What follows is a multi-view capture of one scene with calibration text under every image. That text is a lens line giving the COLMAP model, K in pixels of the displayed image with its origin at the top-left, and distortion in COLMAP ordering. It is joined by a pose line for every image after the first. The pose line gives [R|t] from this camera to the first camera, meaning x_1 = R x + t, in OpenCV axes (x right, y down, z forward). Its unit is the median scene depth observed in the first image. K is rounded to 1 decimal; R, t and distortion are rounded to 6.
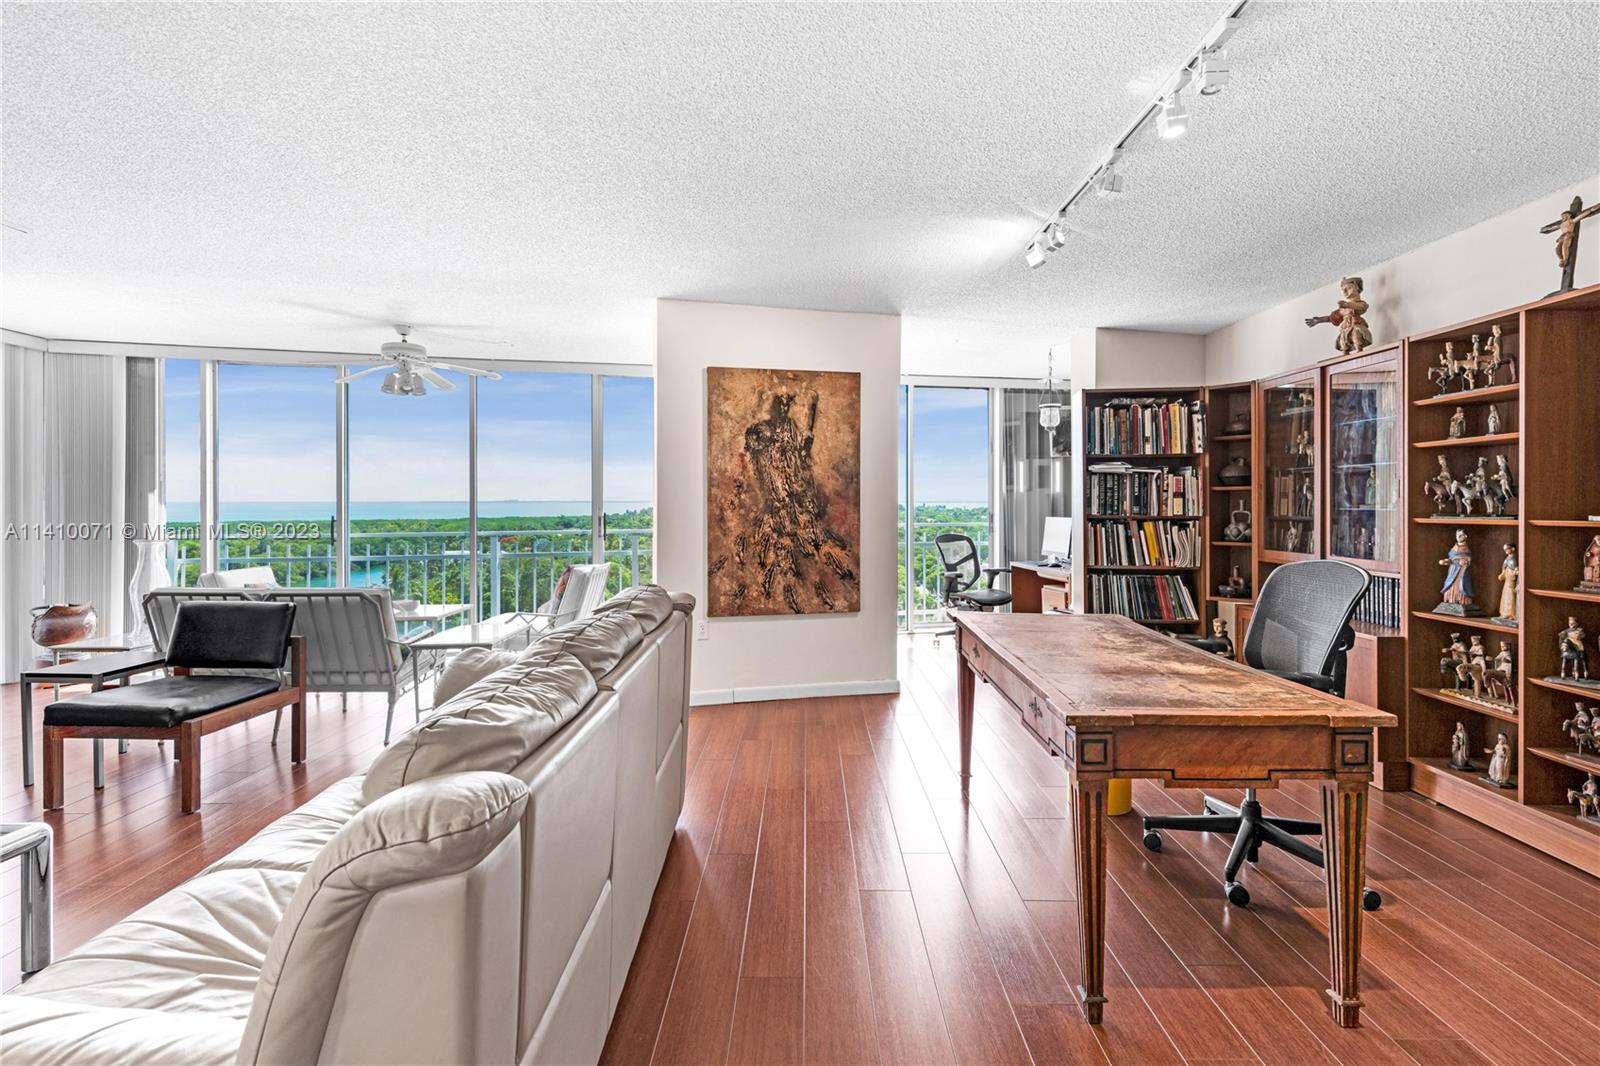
lens RADIAL K [[762.4, 0, 801.8], [0, 762.4, 502.5], [0, 0, 1]] dist [-0.002768, 0.001011]
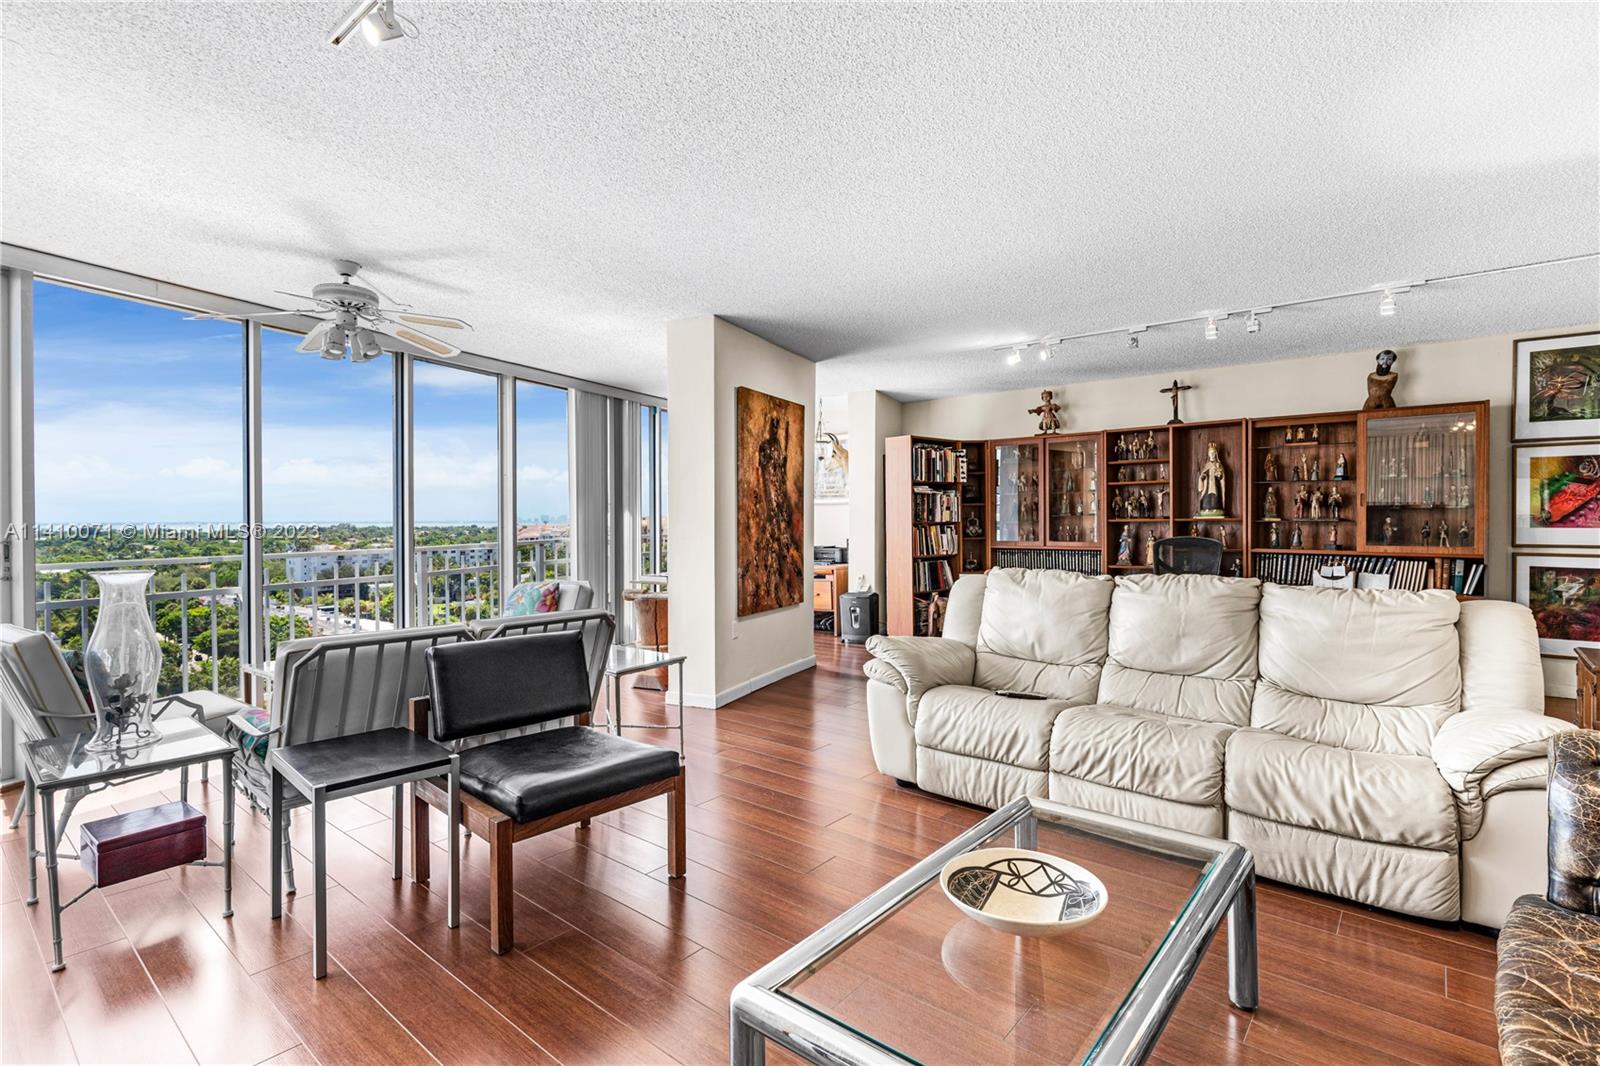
lens RADIAL K [[762.4, 0, 814.7], [0, 762.4, 523.4], [0, 0, 1]] dist [-0.002768, 0.001011]
pose [[0.624051, -0.007753, 0.781345, -0.884133], [0.006347, 0.999968, 0.004852, 0.011728], [-0.781358, 0.001931, 0.624080, 0.237827]]
